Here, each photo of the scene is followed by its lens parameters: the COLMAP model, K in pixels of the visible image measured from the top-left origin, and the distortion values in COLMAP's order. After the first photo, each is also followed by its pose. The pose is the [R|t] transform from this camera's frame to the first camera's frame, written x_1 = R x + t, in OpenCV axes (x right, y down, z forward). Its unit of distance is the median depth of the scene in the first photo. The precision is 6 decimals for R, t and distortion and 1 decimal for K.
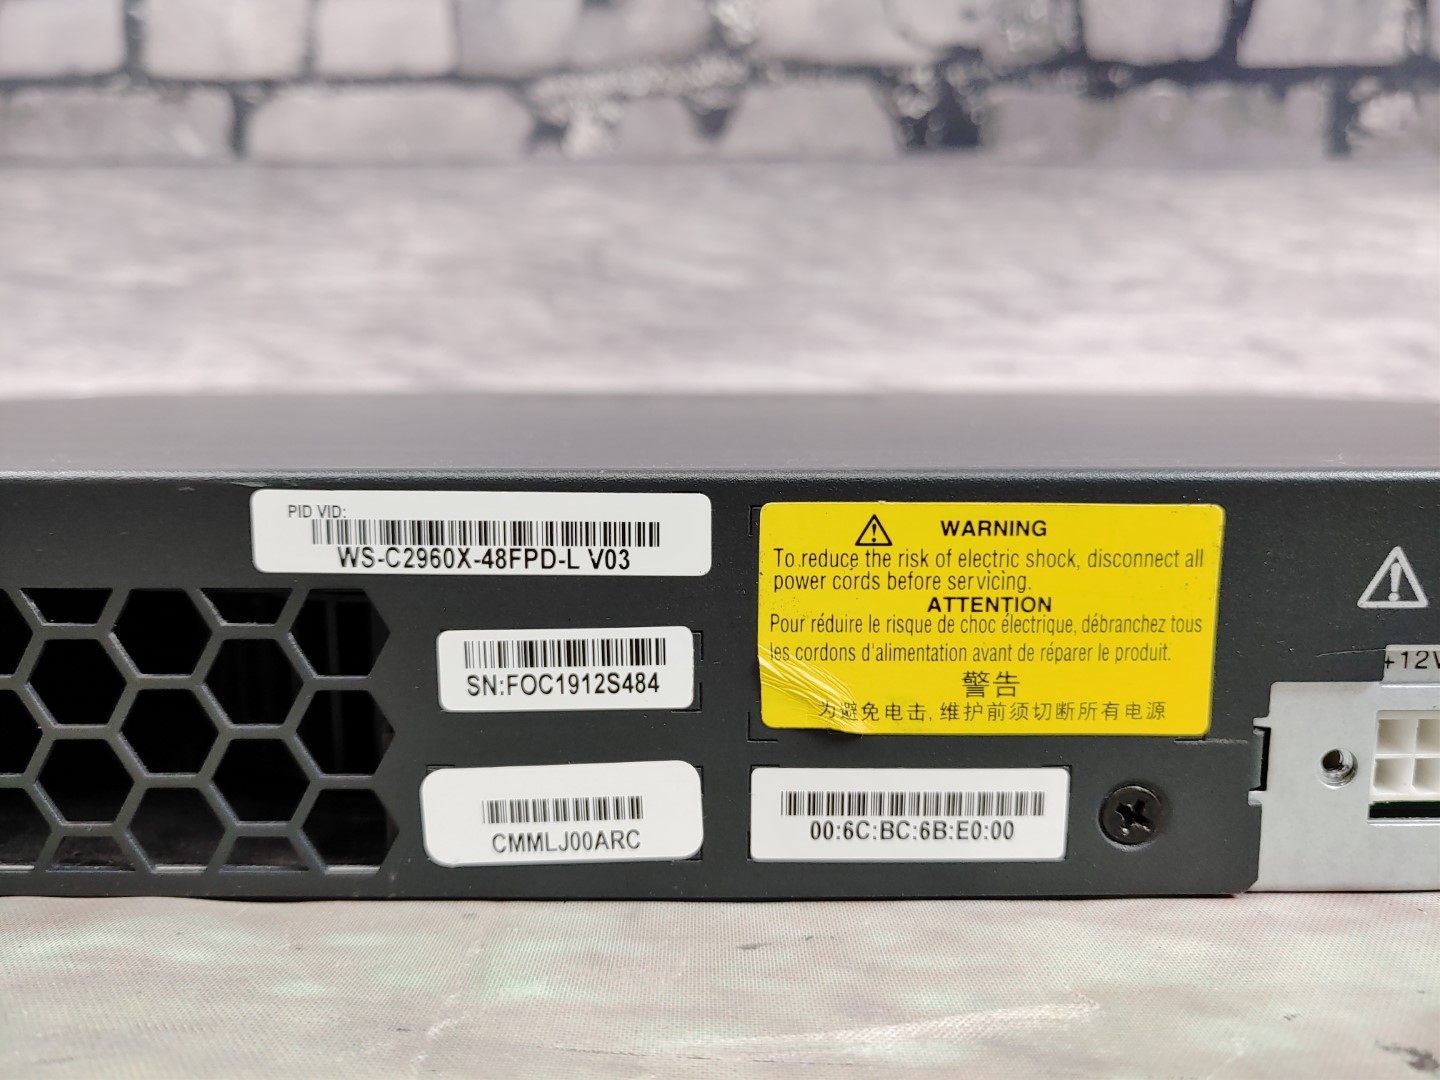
lens RADIAL K [[1076.4, 0, 743.9], [0, 1076.4, 555.8], [0, 0, 1]] dist [-0.007248, -0.005093]
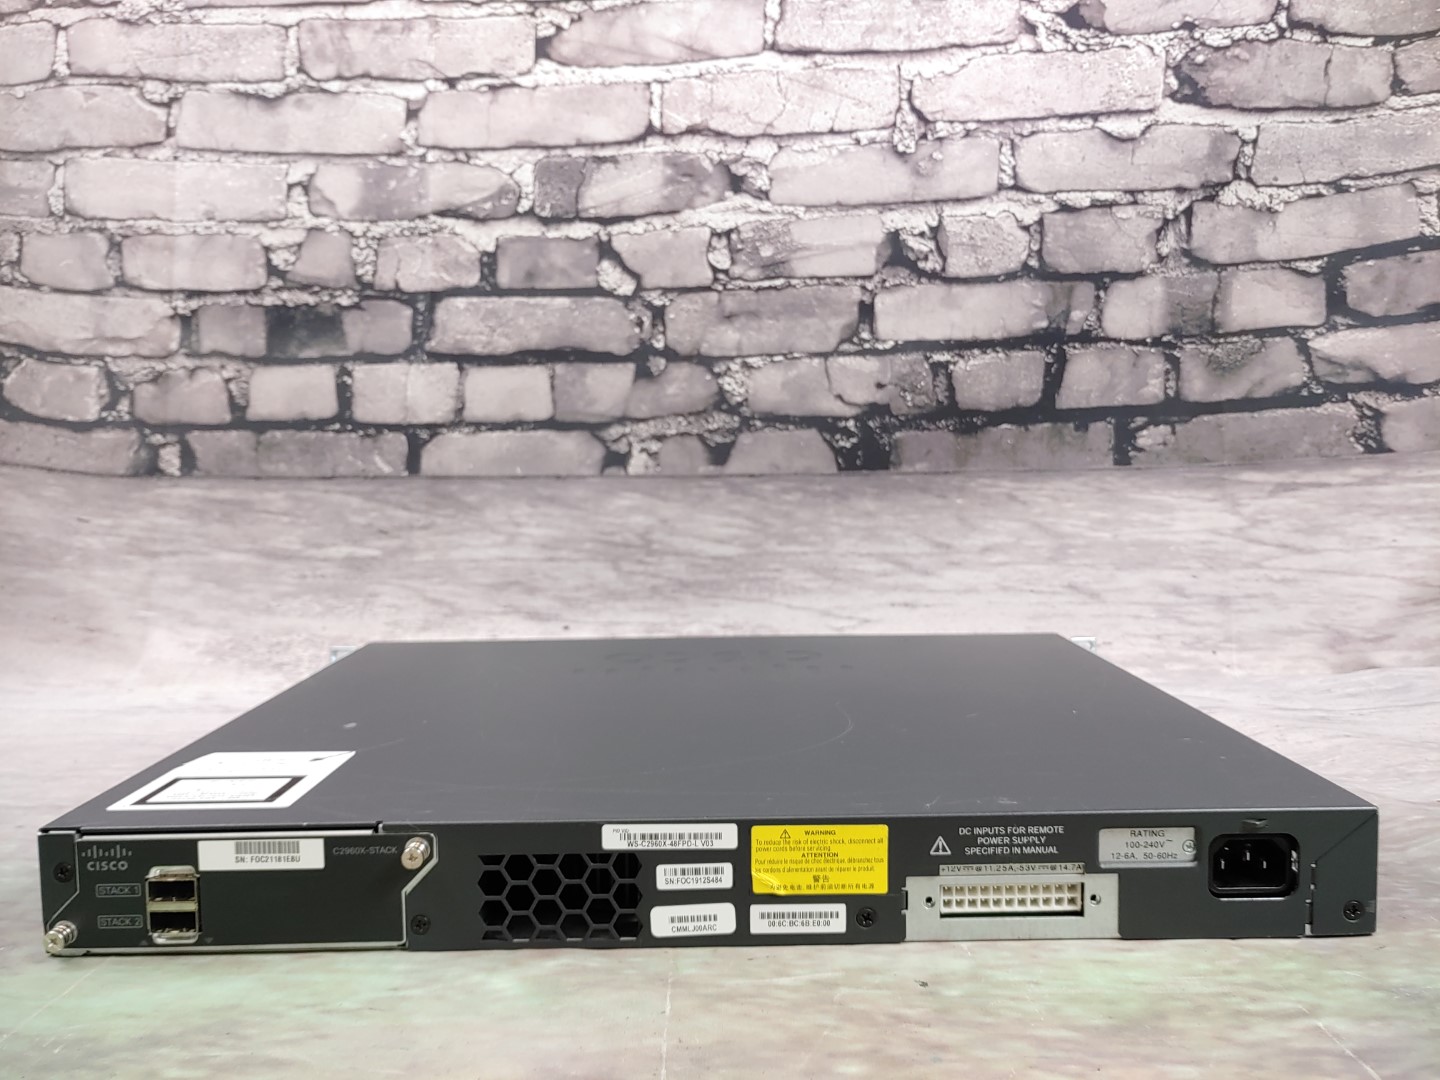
lens RADIAL K [[1076.4, 0, 747.1], [0, 1076.4, 553.3], [0, 0, 1]] dist [-0.007248, -0.005093]
pose [[0.999895, -0.012126, 0.007966, -0.014980], [0.012577, 0.998168, -0.059176, -0.687073], [-0.007234, 0.059270, 0.998216, -2.364599]]
